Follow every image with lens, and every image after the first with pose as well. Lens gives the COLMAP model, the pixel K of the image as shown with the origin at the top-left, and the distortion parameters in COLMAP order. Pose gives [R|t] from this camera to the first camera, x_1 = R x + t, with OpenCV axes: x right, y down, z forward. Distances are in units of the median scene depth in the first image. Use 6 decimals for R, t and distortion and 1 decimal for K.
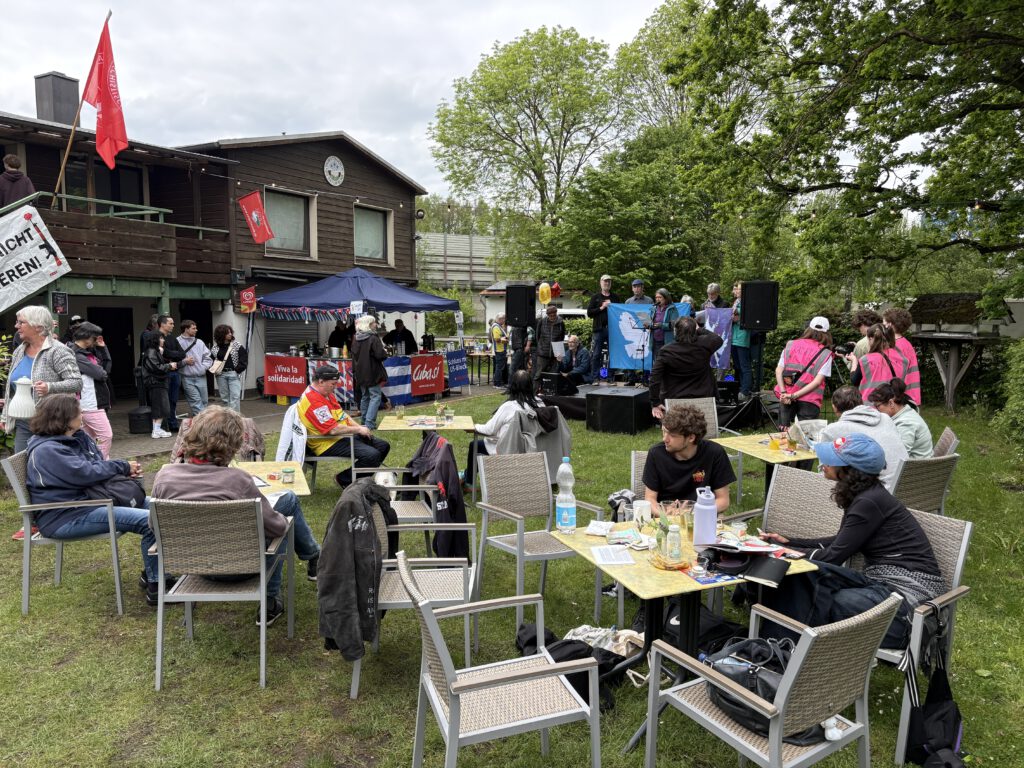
lens RADIAL K [[758.6, 0, 510.4], [0, 758.6, 389.9], [0, 0, 1]] dist [0.048097, -0.050545]
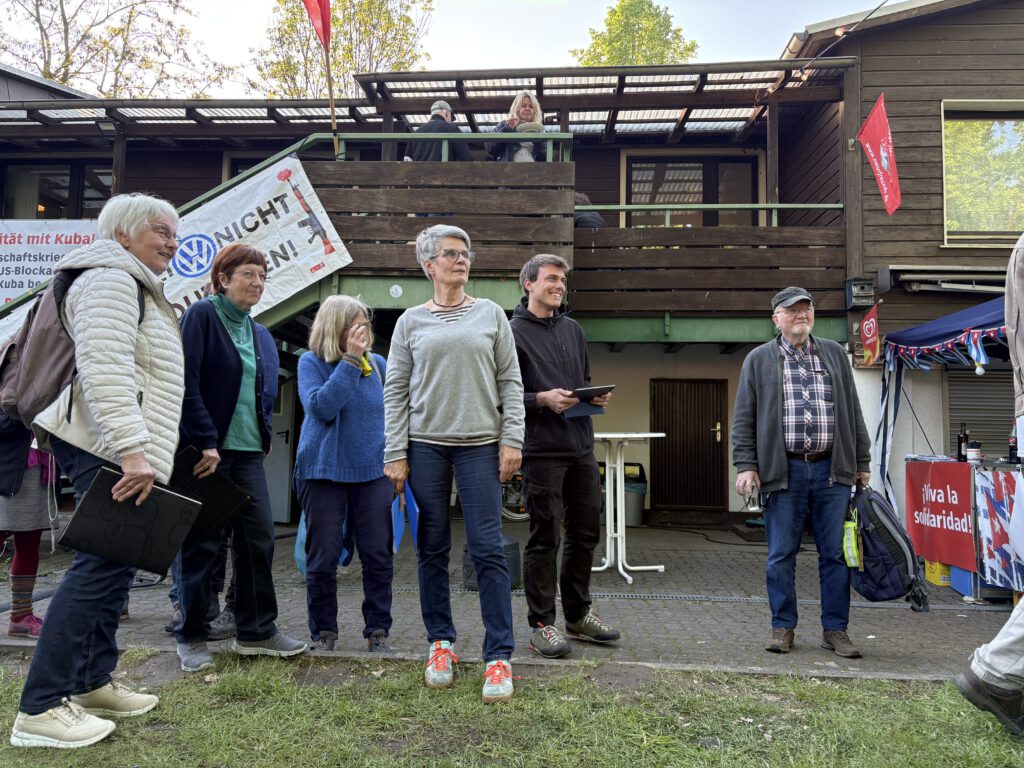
lens RADIAL K [[758.6, 0, 514.7], [0, 758.6, 375.0], [0, 0, 1]] dist [0.048097, -0.050545]
pose [[0.459592, -0.035116, -0.887436, -0.016477], [-0.105592, 0.989970, -0.093858, -0.022559], [0.881831, 0.136843, 0.451274, 0.579472]]
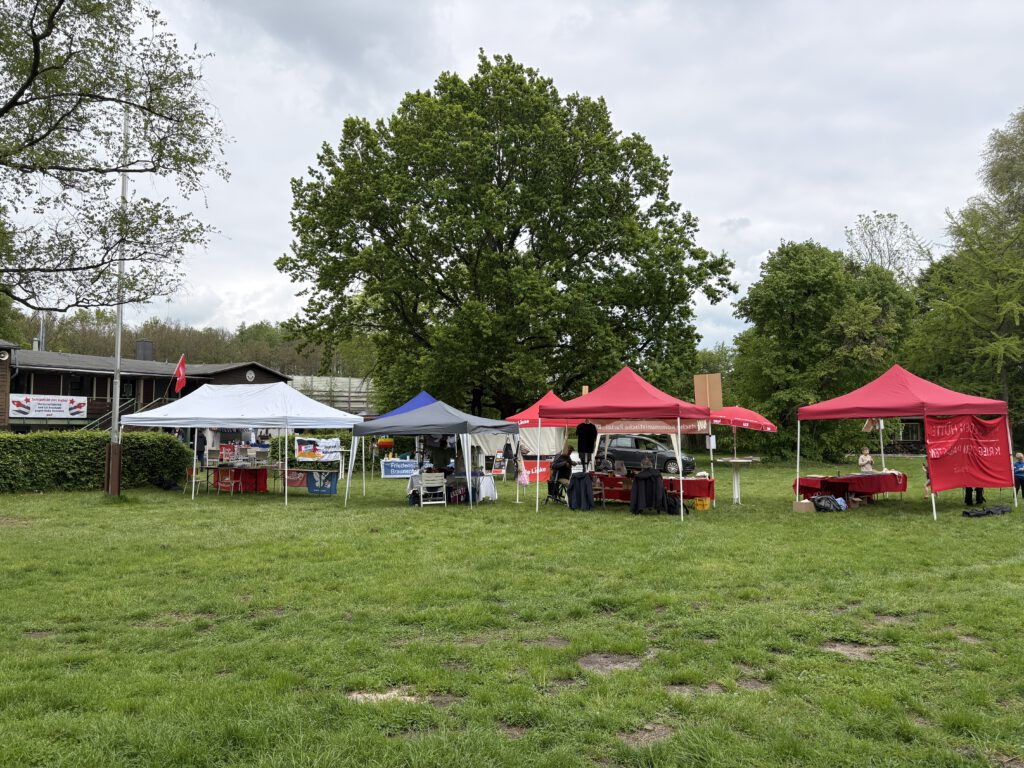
lens RADIAL K [[758.6, 0, 512.2], [0, 758.6, 385.4], [0, 0, 1]] dist [0.048097, -0.050545]
pose [[0.999330, -0.000864, 0.036585, 0.649014], [0.006609, 0.987543, -0.157210, 0.188103], [-0.035993, 0.157347, 0.986887, -1.832606]]
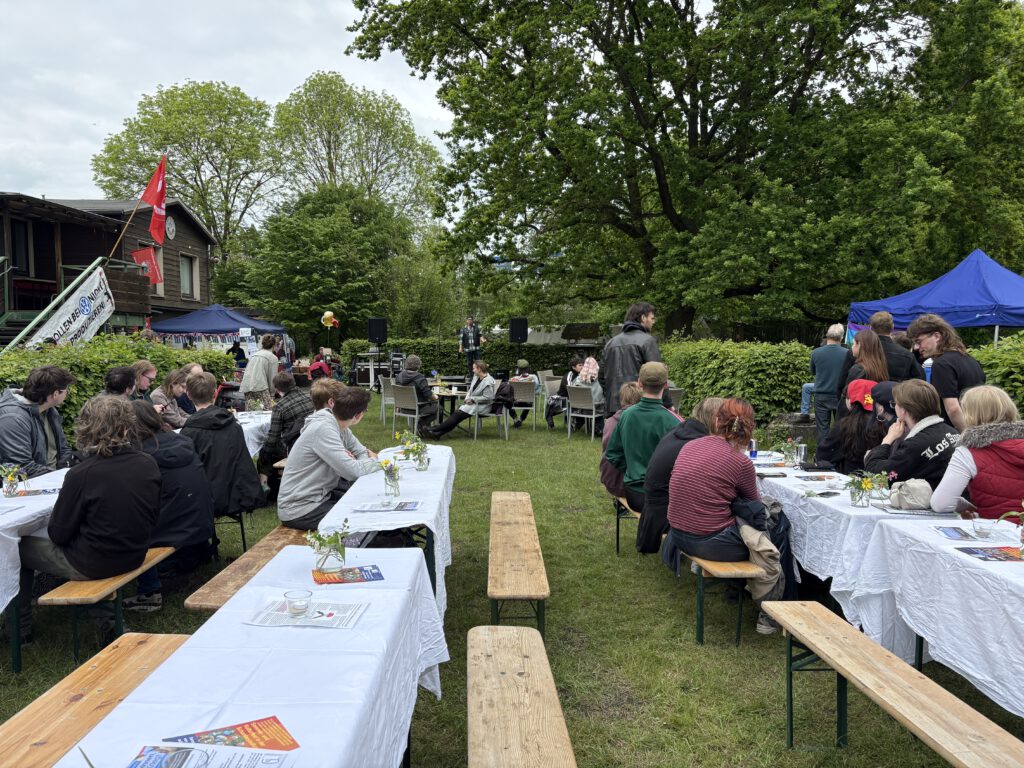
lens RADIAL K [[758.6, 0, 514.3], [0, 758.6, 389.6], [0, 0, 1]] dist [0.048097, -0.050545]
pose [[0.859478, -0.043805, 0.509293, -0.450384], [0.059415, 0.998129, -0.014417, 0.047090], [-0.507709, 0.042651, 0.860472, -0.459737]]
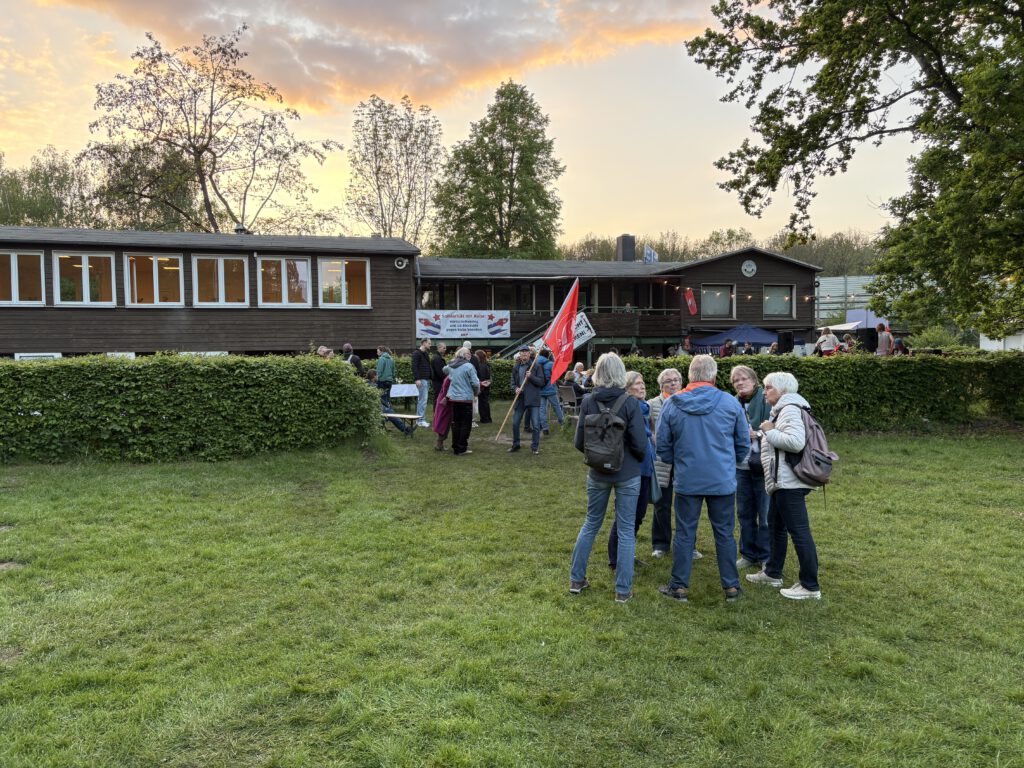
lens RADIAL K [[758.6, 0, 512.2], [0, 758.6, 386.5], [0, 0, 1]] dist [0.048097, -0.050545]
pose [[0.705960, 0.012600, -0.708140, 0.730985], [-0.053793, 0.997908, -0.035873, 0.089678], [0.706206, 0.063418, 0.705161, -0.704260]]
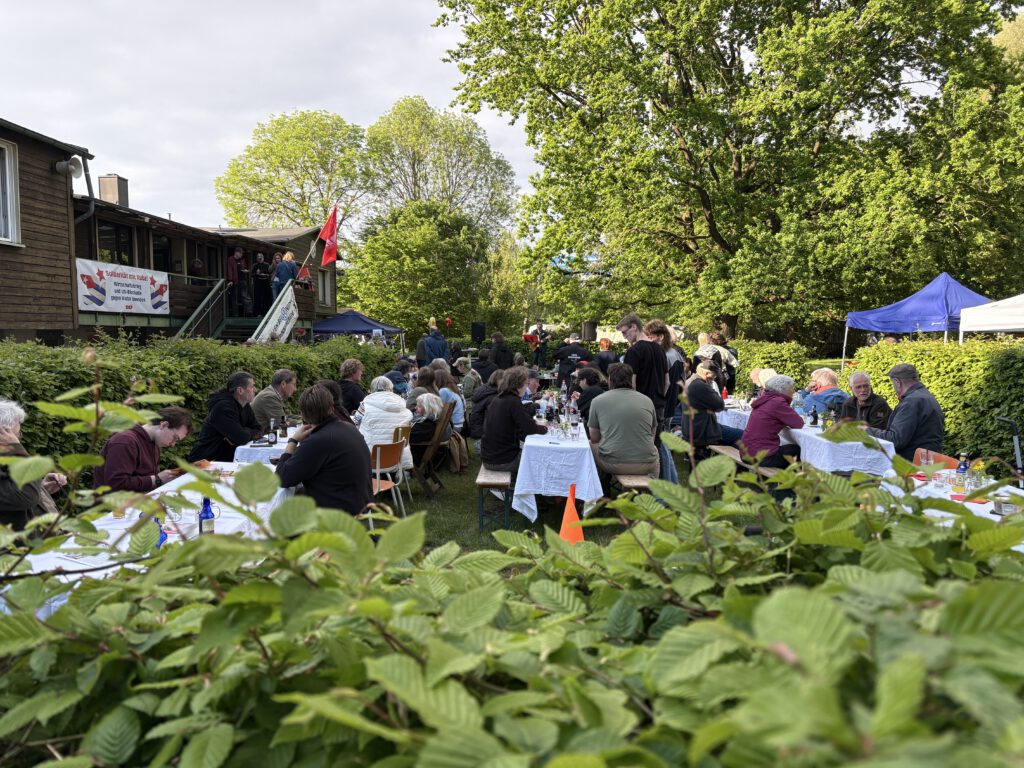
lens RADIAL K [[758.6, 0, 516.0], [0, 758.6, 386.5], [0, 0, 1]] dist [0.048097, -0.050545]
pose [[0.895319, -0.036308, 0.443942, -0.648731], [0.049425, 0.998616, -0.018004, 0.067374], [-0.442674, 0.038061, 0.895874, -0.736157]]
